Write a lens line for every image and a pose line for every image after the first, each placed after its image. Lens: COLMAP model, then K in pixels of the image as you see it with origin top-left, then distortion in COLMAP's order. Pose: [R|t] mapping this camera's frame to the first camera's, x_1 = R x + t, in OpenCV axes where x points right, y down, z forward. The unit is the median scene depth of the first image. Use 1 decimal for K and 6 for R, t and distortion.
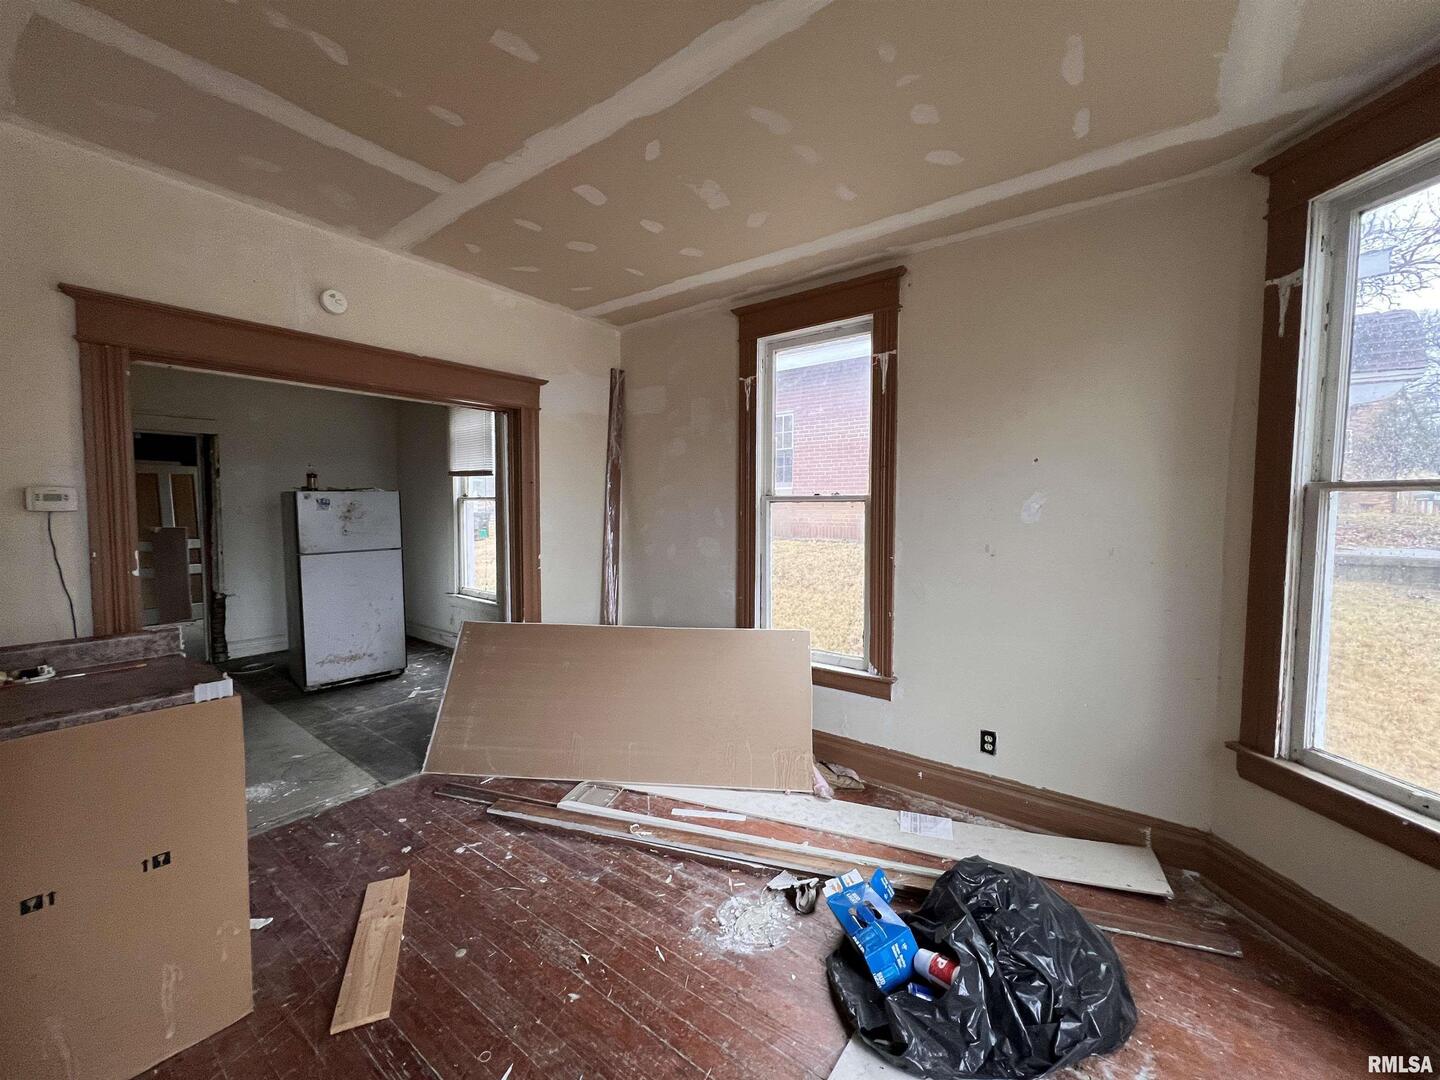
lens RADIAL K [[576.7, 0, 716.0], [0, 576.7, 536.1], [0, 0, 1]] dist [-0.002952, 0.000120]
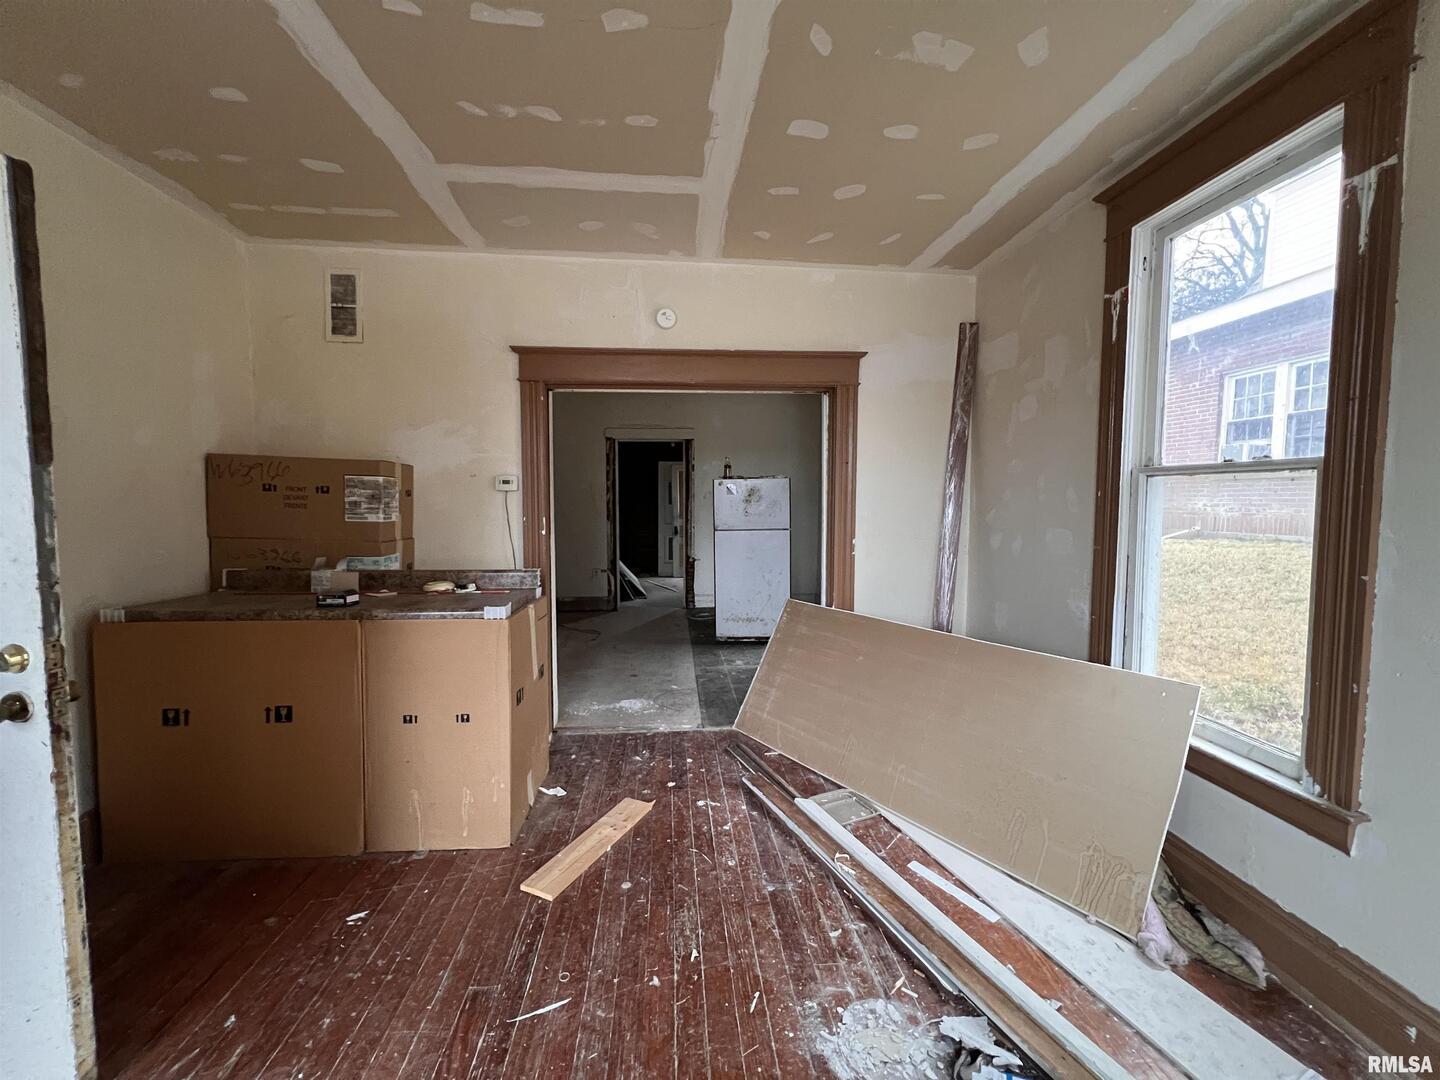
lens RADIAL K [[576.7, 0, 714.9], [0, 576.7, 535.6], [0, 0, 1]] dist [-0.002952, 0.000120]
pose [[0.670675, 0.049095, -0.740125, 0.305513], [-0.037763, 0.998773, 0.032032, 0.006079], [0.740789, 0.006466, 0.671706, 0.249941]]
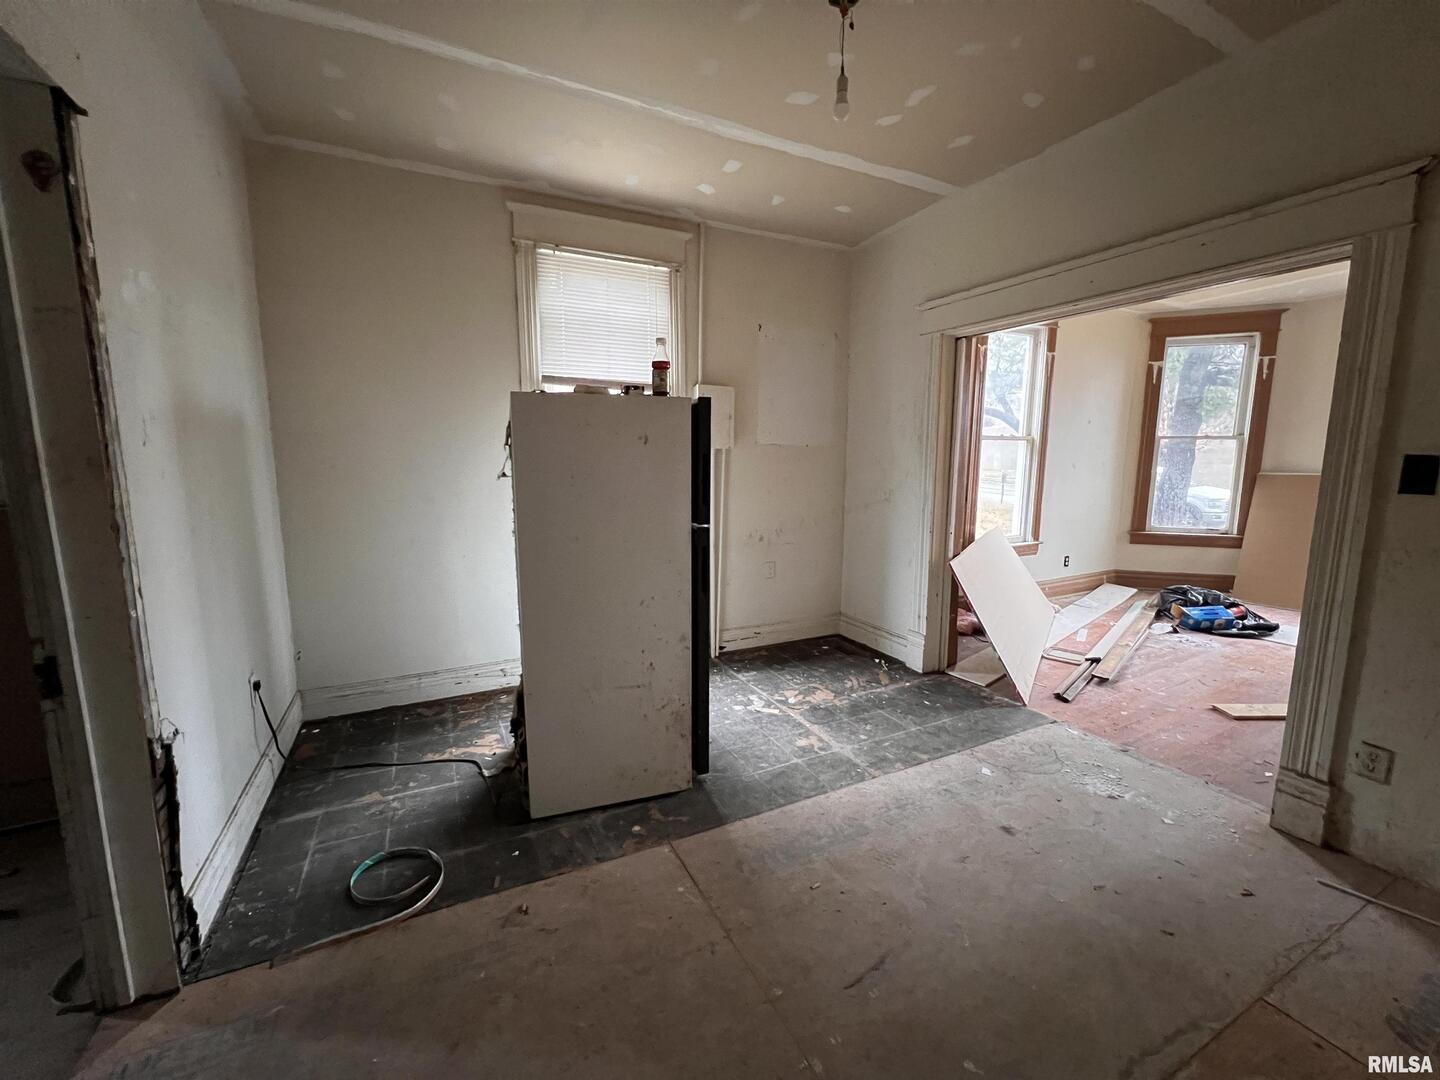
lens RADIAL K [[576.7, 0, 720.6], [0, 576.7, 537.6], [0, 0, 1]] dist [-0.002952, 0.000120]
pose [[0.428033, -0.126625, 0.894849, -1.777769], [0.047221, 0.991917, 0.117774, -0.020416], [-0.902529, -0.008156, 0.430552, 1.179279]]
